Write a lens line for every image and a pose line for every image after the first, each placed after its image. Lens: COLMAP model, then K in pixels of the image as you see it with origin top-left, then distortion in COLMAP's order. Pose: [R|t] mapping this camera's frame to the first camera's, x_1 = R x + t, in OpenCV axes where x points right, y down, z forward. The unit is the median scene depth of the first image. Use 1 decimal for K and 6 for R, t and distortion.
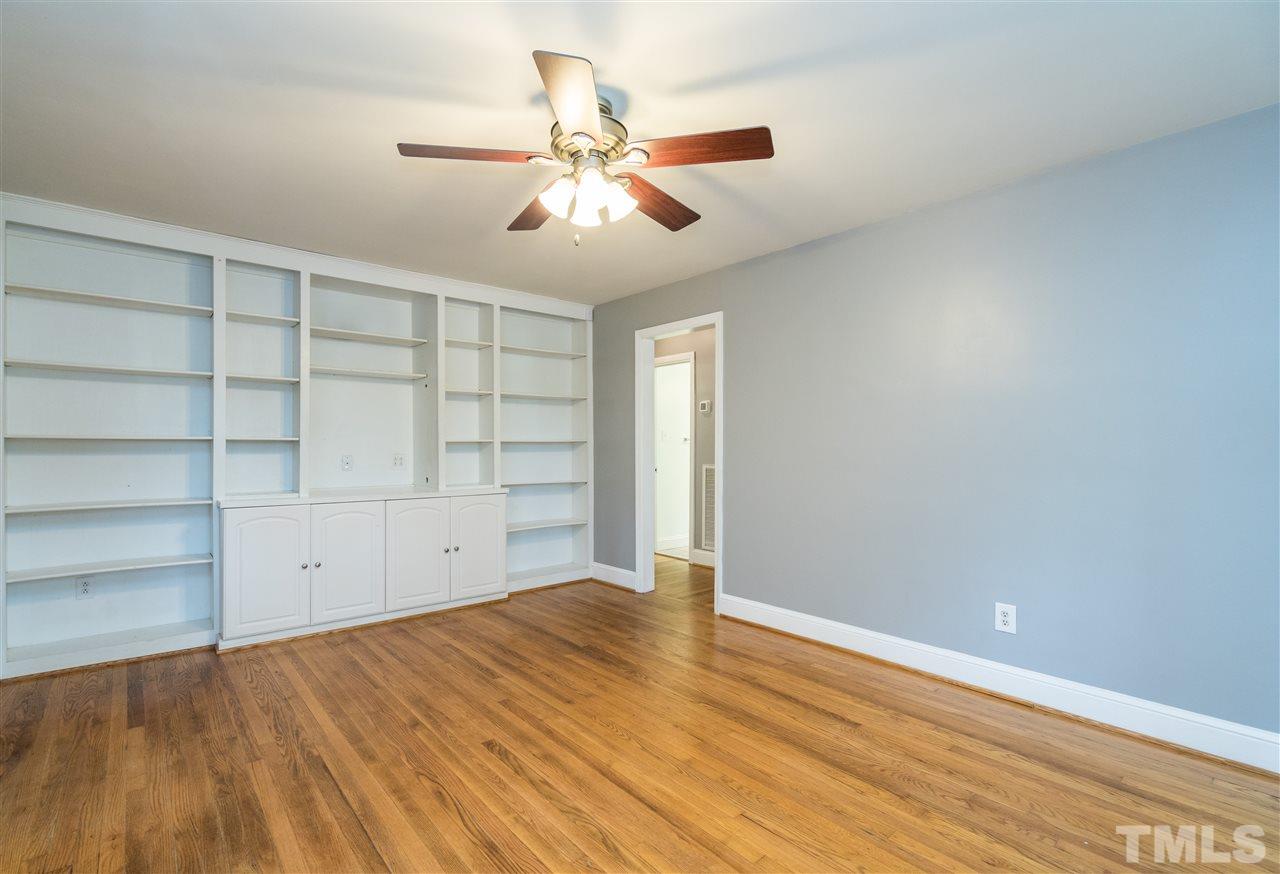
lens RADIAL K [[604.5, 0, 634.6], [0, 604.5, 439.9], [0, 0, 1]] dist [-0.004361, 0.001152]
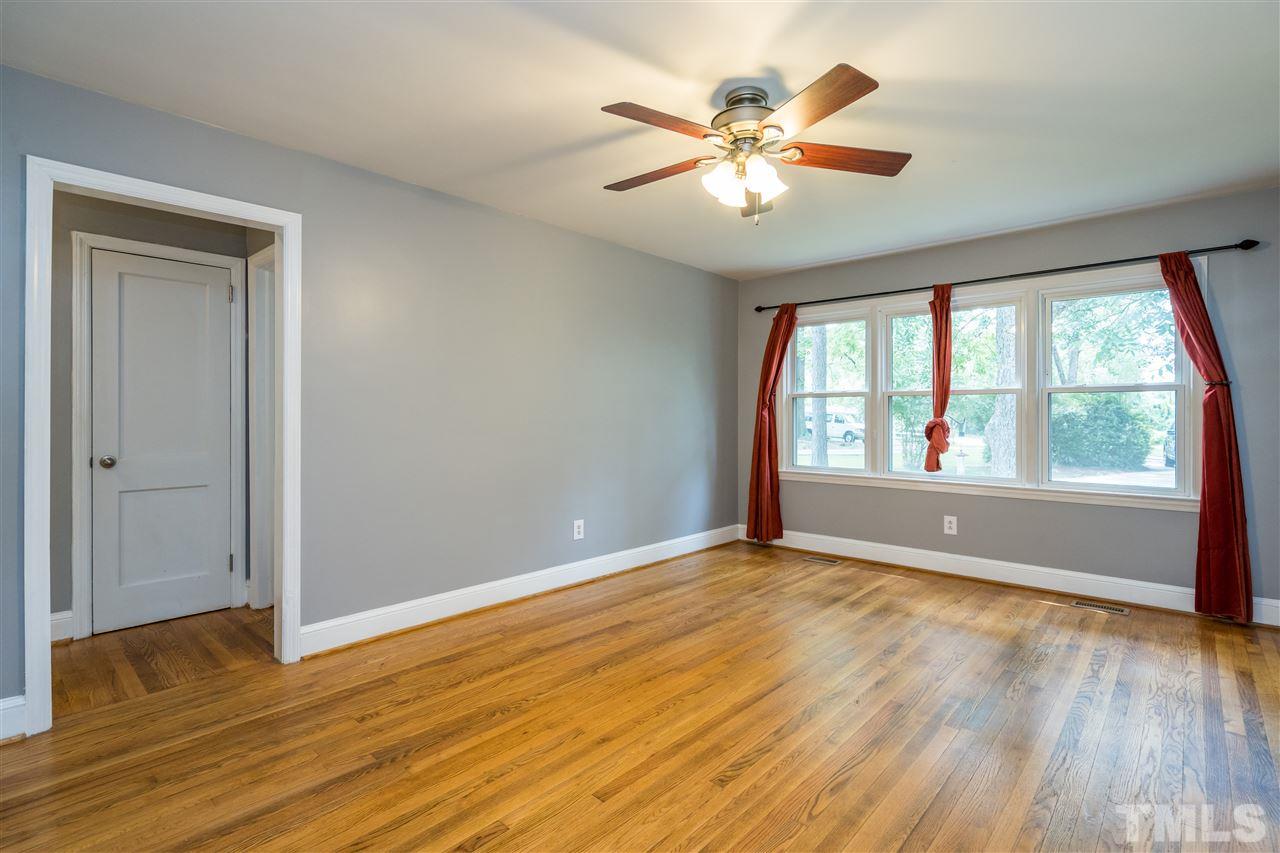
lens RADIAL K [[603.0, 0, 670.1], [0, 603.0, 417.6], [0, 0, 1]] dist [-0.003792, 0.001979]
pose [[-0.158108, -0.009500, 0.987376, -0.928489], [-0.013320, 0.999883, 0.007487, 0.009370], [-0.987332, -0.011968, -0.158217, 1.091762]]
